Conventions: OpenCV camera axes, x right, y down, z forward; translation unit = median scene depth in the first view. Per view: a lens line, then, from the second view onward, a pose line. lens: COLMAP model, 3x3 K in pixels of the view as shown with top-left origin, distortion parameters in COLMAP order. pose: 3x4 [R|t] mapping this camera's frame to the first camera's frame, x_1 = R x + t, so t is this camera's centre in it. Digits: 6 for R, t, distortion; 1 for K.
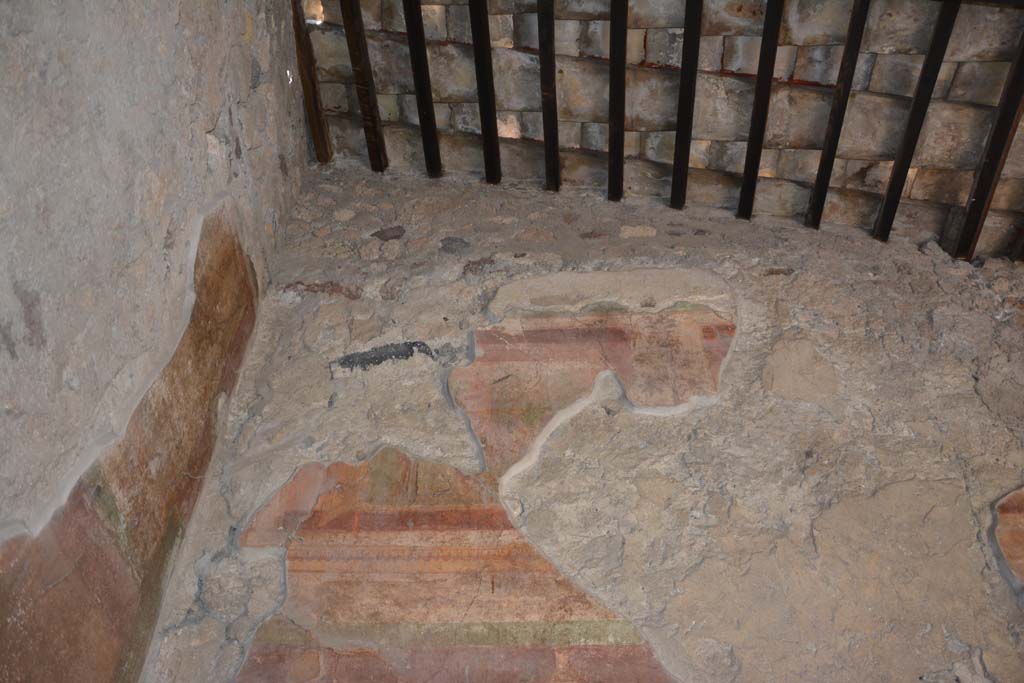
lens RADIAL K [[795.4, 0, 514.6], [0, 795.4, 344.9], [0, 0, 1]] dist [-0.162312, 0.117602]
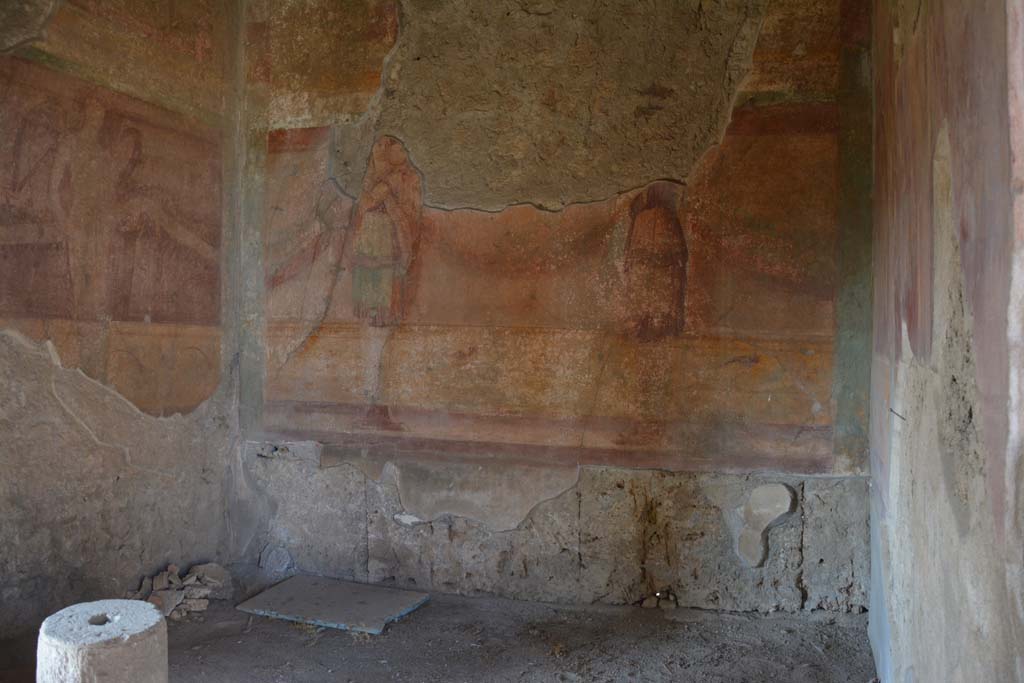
lens RADIAL K [[795.4, 0, 514.8], [0, 795.4, 348.4], [0, 0, 1]] dist [-0.162312, 0.117602]
pose [[-0.341633, 0.001630, -0.939832, 1.407279], [0.660351, 0.711975, -0.238806, 0.619199], [0.668747, -0.702203, -0.244311, 0.467213]]
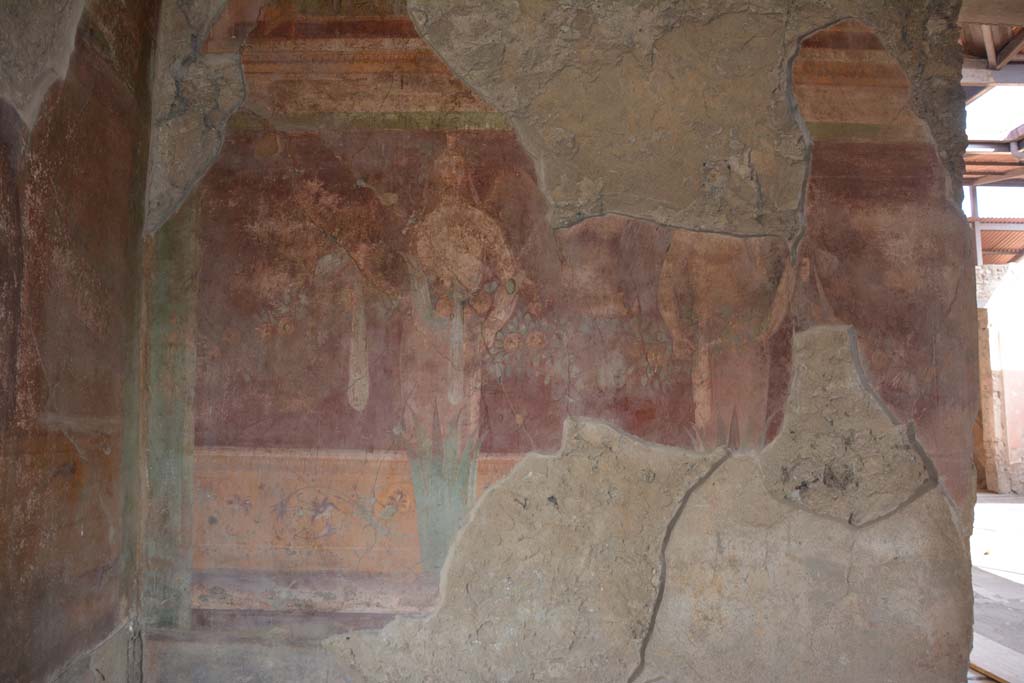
lens RADIAL K [[795.4, 0, 511.9], [0, 795.4, 346.3], [0, 0, 1]] dist [-0.162312, 0.117602]
pose [[0.998550, 0.004109, 0.053671, 0.088033], [-0.037857, 0.762434, 0.645958, -0.209906], [-0.038267, -0.647053, 0.761484, -0.293970]]
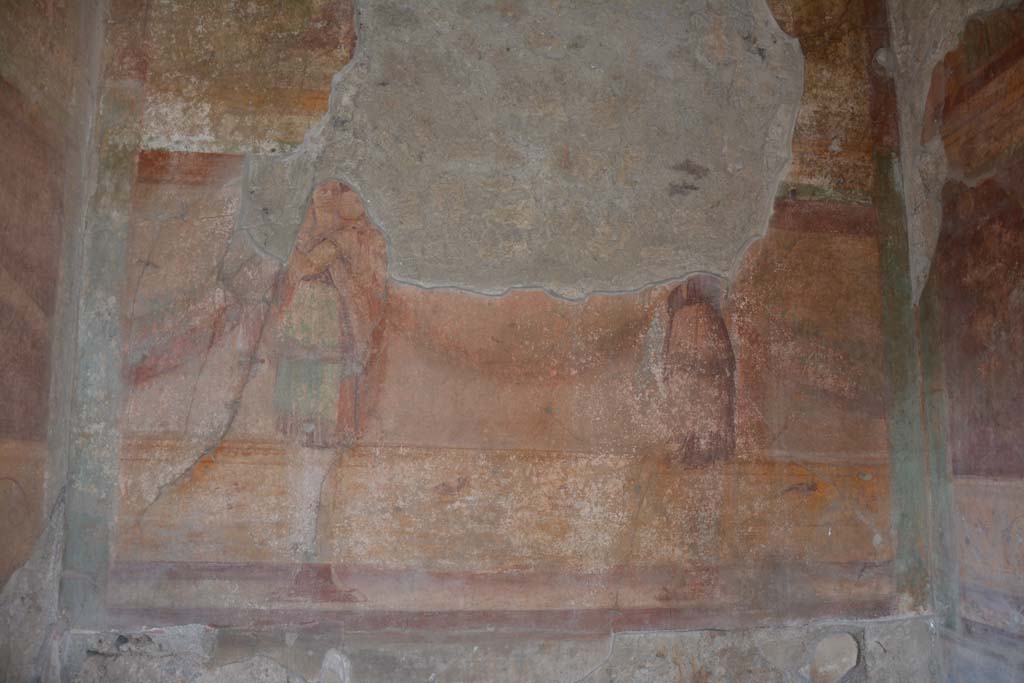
lens RADIAL K [[795.4, 0, 515.0], [0, 795.4, 347.1], [0, 0, 1]] dist [-0.162312, 0.117602]
pose [[0.080770, -0.148512, -0.985607, 1.028042], [0.704751, 0.707768, -0.048894, 0.053921], [0.704842, -0.690658, 0.161831, -0.076568]]
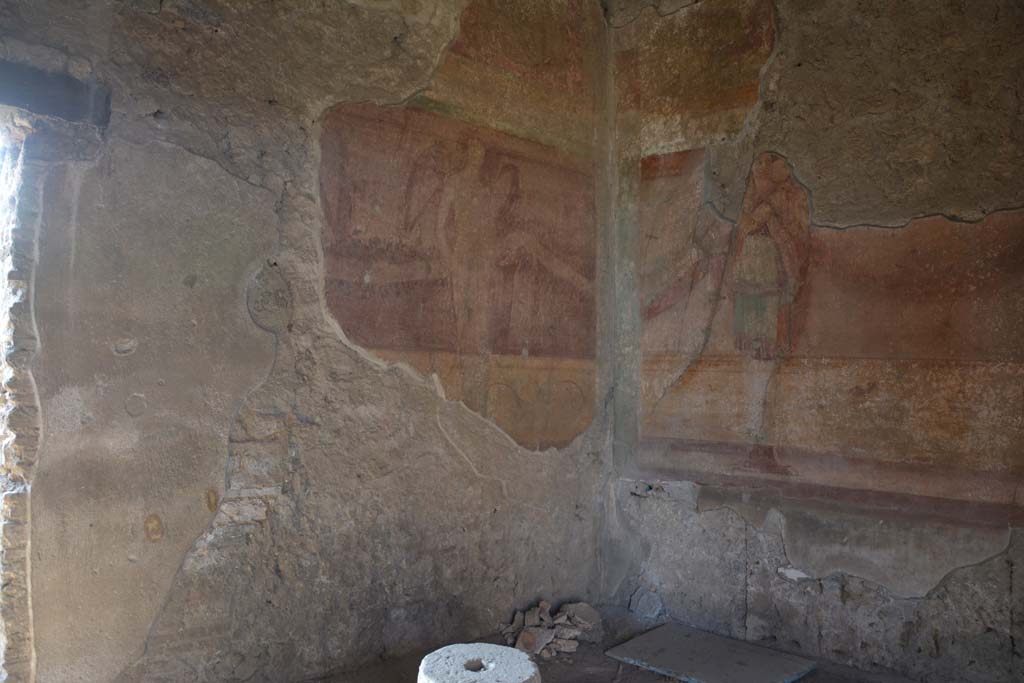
lens RADIAL K [[795.4, 0, 514.8], [0, 795.4, 347.2], [0, 0, 1]] dist [-0.162312, 0.117602]
pose [[-0.717588, -0.034768, -0.695600, 1.316661], [0.483256, 0.694350, -0.533237, 0.543066], [0.501529, -0.718798, -0.481455, 0.391354]]
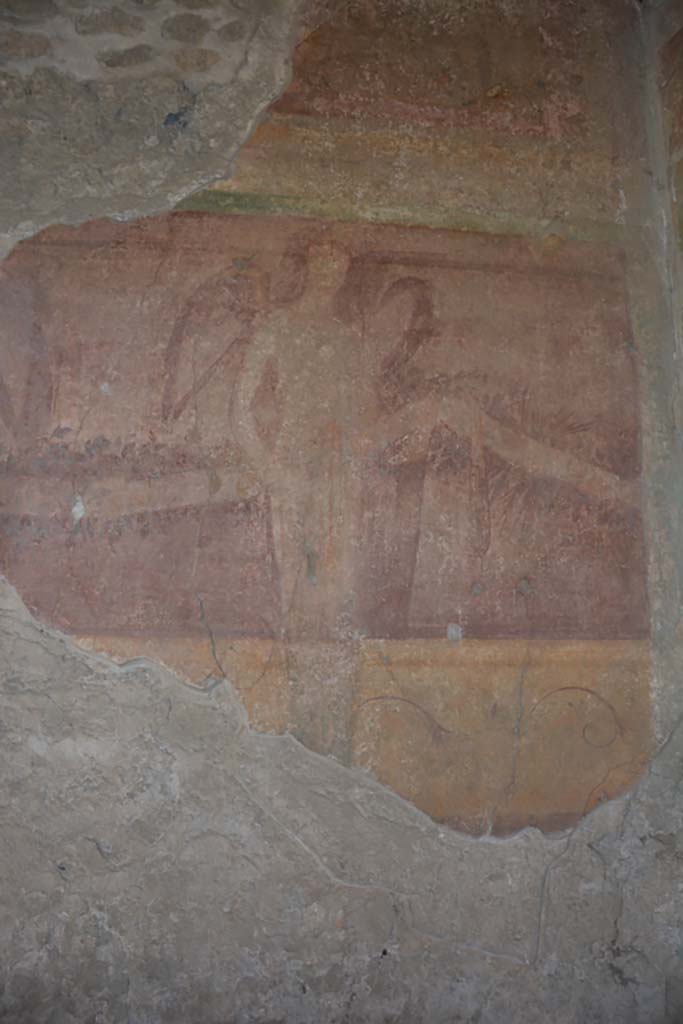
lens RADIAL K [[795.4, 0, 340.0], [0, 795.4, 516.8], [0, 0, 1]] dist [-0.162312, 0.117602]
pose [[-0.986146, -0.025416, -0.163921, 0.270397], [0.116519, 0.597213, -0.793574, 0.196352], [0.118065, -0.801680, -0.585978, 0.123055]]
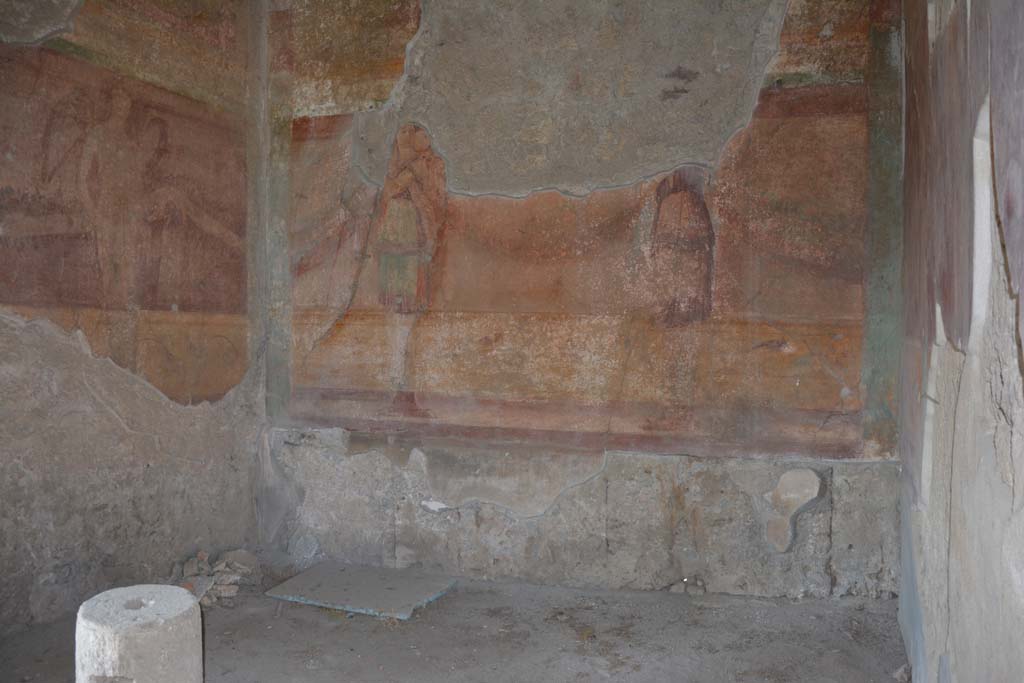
lens RADIAL K [[795.4, 0, 515.1], [0, 795.4, 348.3], [0, 0, 1]] dist [-0.162312, 0.117602]
pose [[-0.366548, 0.018182, -0.930222, 1.408434], [0.658291, 0.711611, -0.245486, 0.614048], [0.657492, -0.702338, -0.272809, 0.456278]]
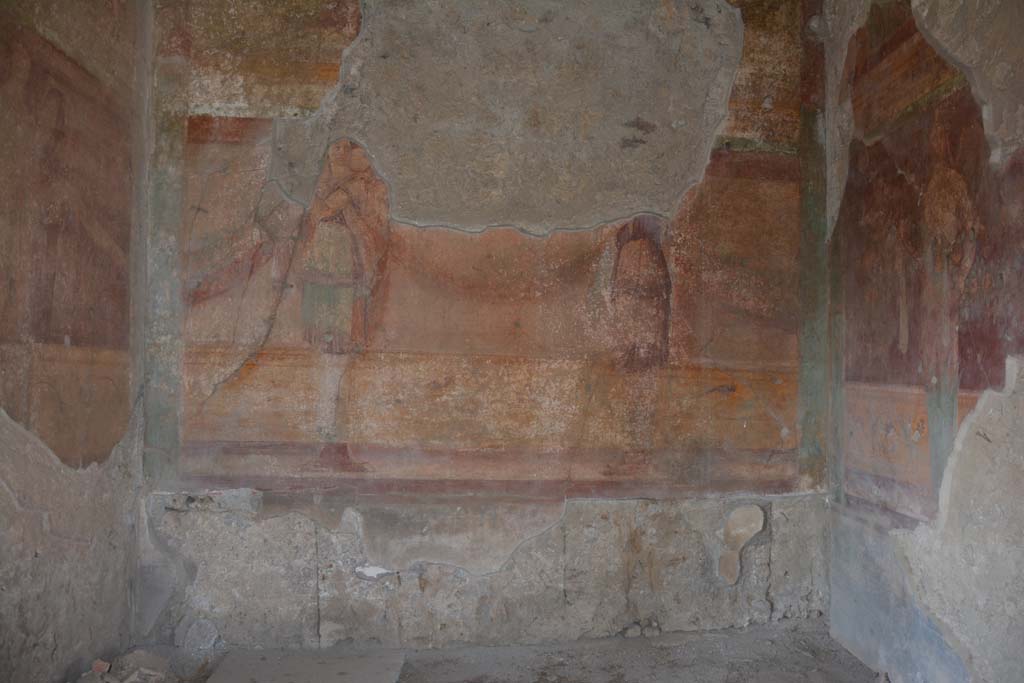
lens RADIAL K [[795.4, 0, 513.4], [0, 795.4, 348.0], [0, 0, 1]] dist [-0.162312, 0.117602]
pose [[0.053896, -0.028195, -0.998148, 1.407654], [0.700802, 0.713137, 0.017696, 0.106733], [0.711317, -0.700458, 0.058194, -0.030207]]
